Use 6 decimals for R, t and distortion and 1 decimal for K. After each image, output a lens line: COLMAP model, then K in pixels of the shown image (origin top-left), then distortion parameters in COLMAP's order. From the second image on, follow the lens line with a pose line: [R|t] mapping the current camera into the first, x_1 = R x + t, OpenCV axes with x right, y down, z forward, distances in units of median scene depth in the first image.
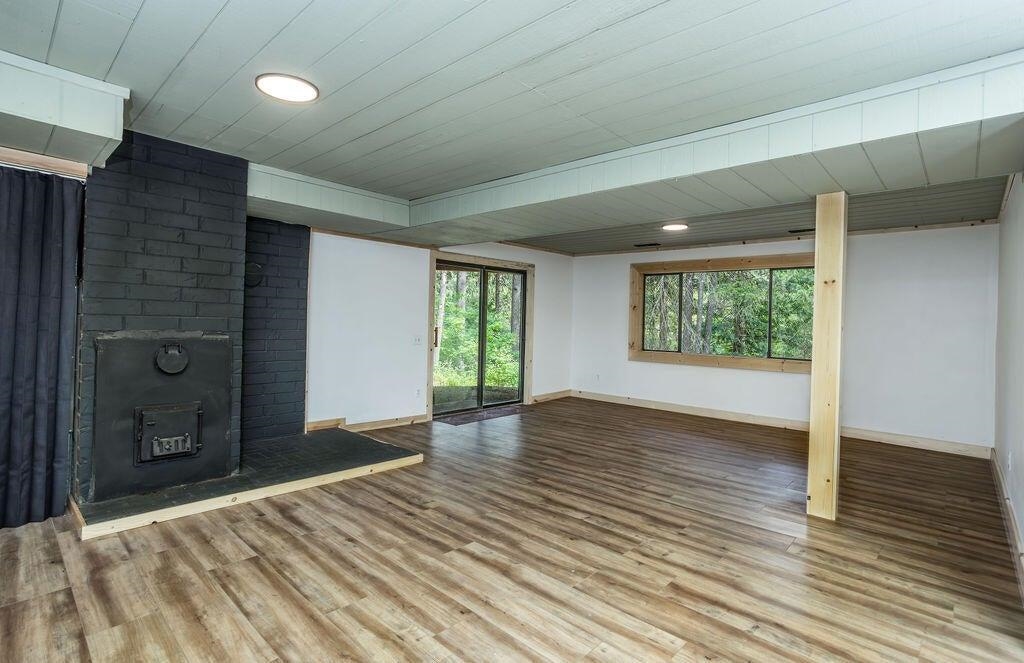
lens RADIAL K [[495.1, 0, 511.0], [0, 495.1, 325.1], [0, 0, 1]] dist [-0.040766, 0.000364]
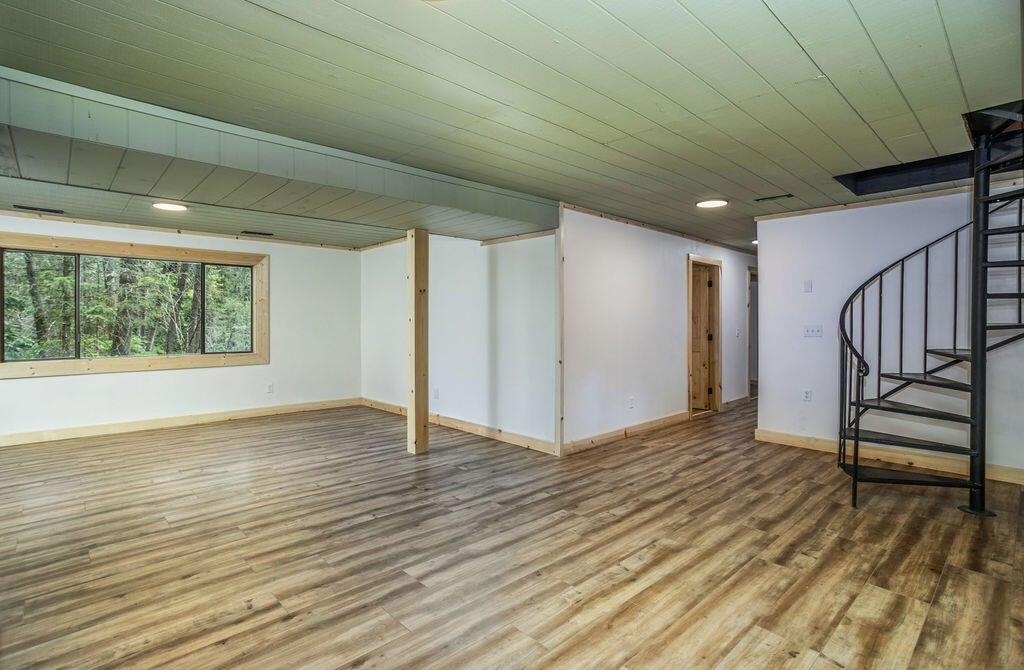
lens RADIAL K [[491.2, 0, 511.1], [0, 491.2, 331.6], [0, 0, 1]] dist [-0.035575, 0.001360]
pose [[0.070104, -0.046476, 0.996456, -0.911332], [0.008398, 0.998906, 0.046000, -0.038548], [-0.997504, 0.005144, 0.070418, 0.715561]]
